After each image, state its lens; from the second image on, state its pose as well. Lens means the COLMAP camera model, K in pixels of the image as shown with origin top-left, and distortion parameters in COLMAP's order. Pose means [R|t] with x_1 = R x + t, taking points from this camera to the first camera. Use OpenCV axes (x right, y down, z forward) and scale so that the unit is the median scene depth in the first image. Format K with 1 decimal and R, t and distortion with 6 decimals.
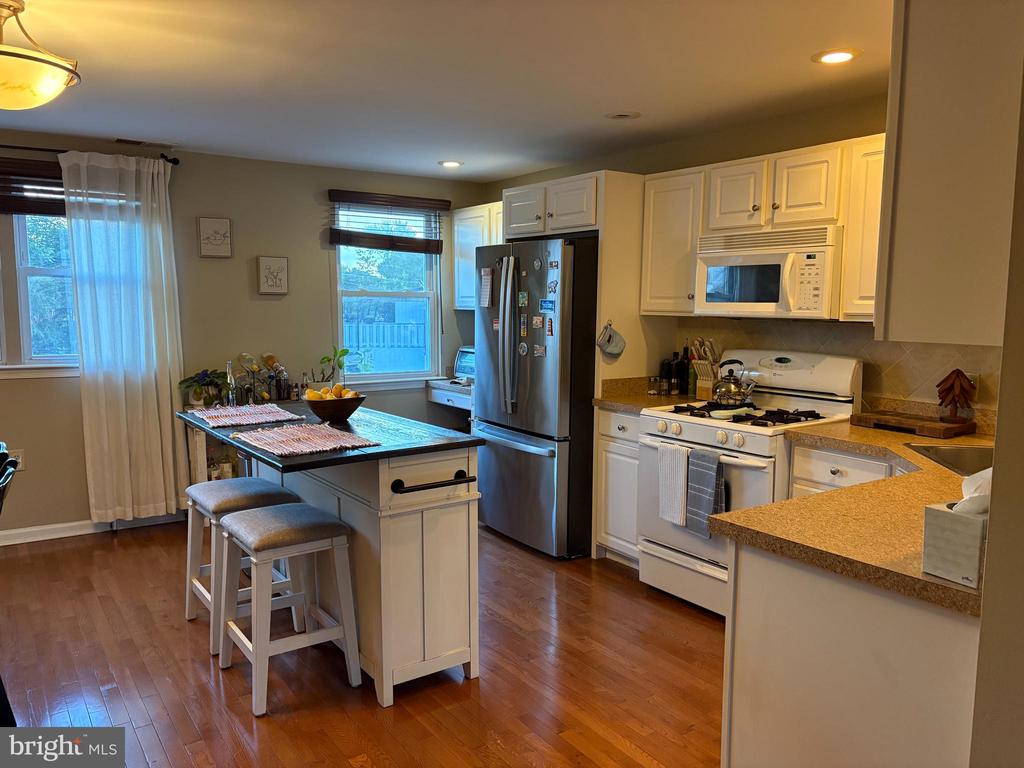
lens RADIAL K [[746.7, 0, 512.0], [0, 746.7, 384.0], [0, 0, 1]] dist [0.004632, -0.044937]
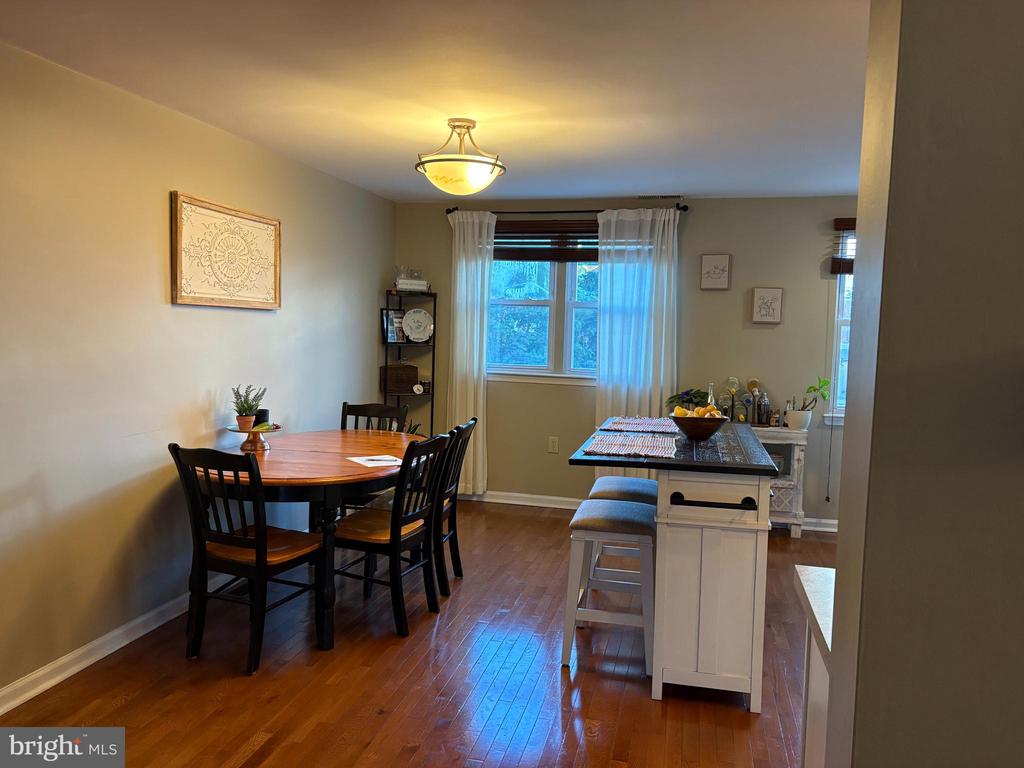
lens RADIAL K [[746.7, 0, 512.0], [0, 746.7, 384.0], [0, 0, 1]] dist [0.004632, -0.044937]
pose [[0.644965, 0.065973, -0.761359, 0.296131], [-0.097638, 0.995216, 0.003525, -0.004588], [0.757949, 0.072064, 0.648321, 0.062971]]
